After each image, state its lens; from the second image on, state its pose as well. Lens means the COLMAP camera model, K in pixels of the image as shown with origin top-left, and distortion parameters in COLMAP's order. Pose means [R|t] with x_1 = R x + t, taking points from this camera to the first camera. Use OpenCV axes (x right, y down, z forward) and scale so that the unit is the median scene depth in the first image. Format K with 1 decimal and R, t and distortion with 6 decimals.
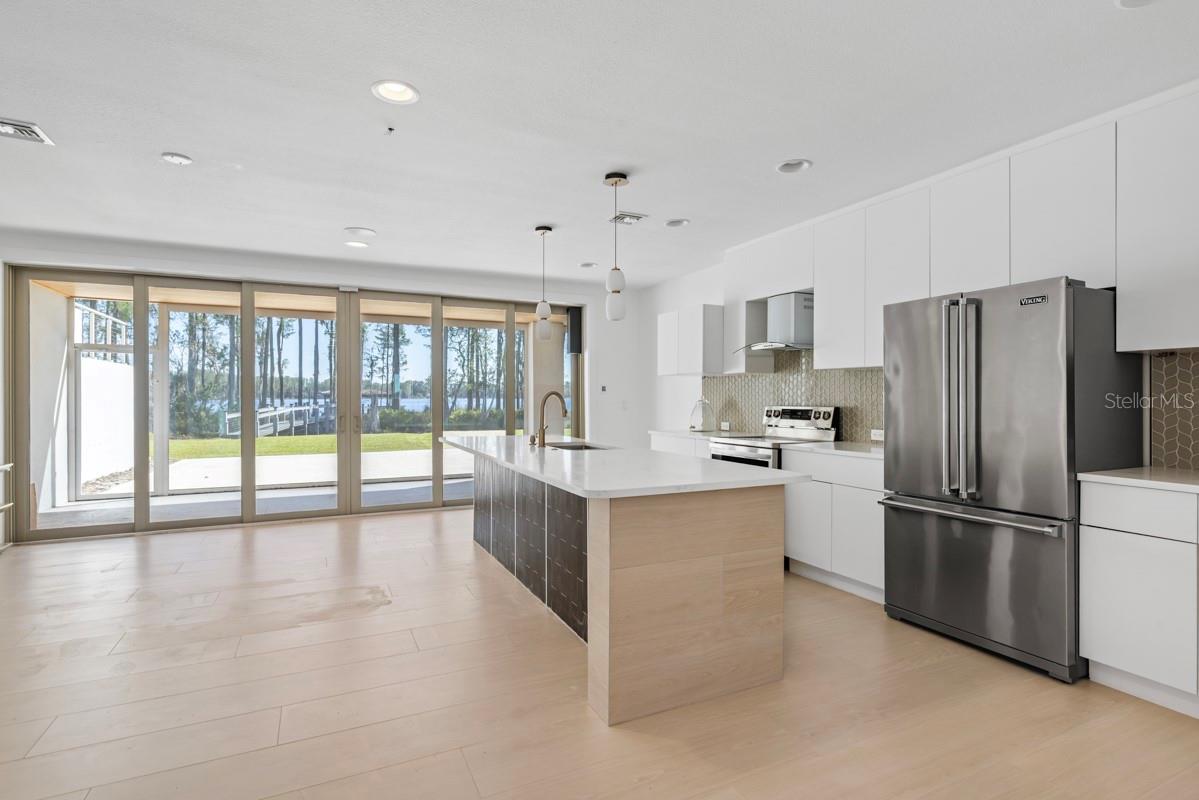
lens RADIAL K [[590.0, 0, 599.1], [0, 590.0, 401.4], [0, 0, 1]] dist [0.002332, -0.000320]
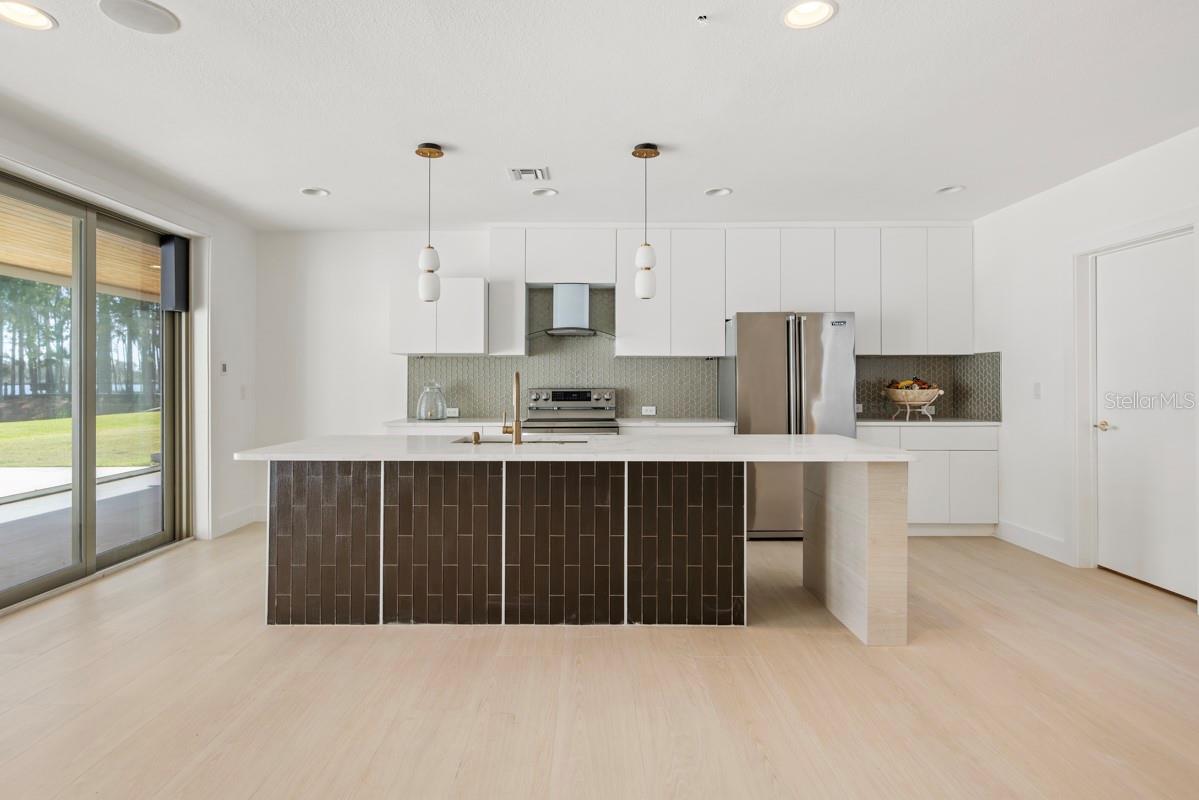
lens RADIAL K [[649.9, 0, 594.9], [0, 649.9, 393.4], [0, 0, 1]] dist [0.003139, -0.000557]
pose [[0.436445, -0.008415, 0.899692, -0.710260], [0.008402, 0.999951, 0.005277, 0.010961], [-0.899692, 0.005256, 0.436494, 0.441660]]
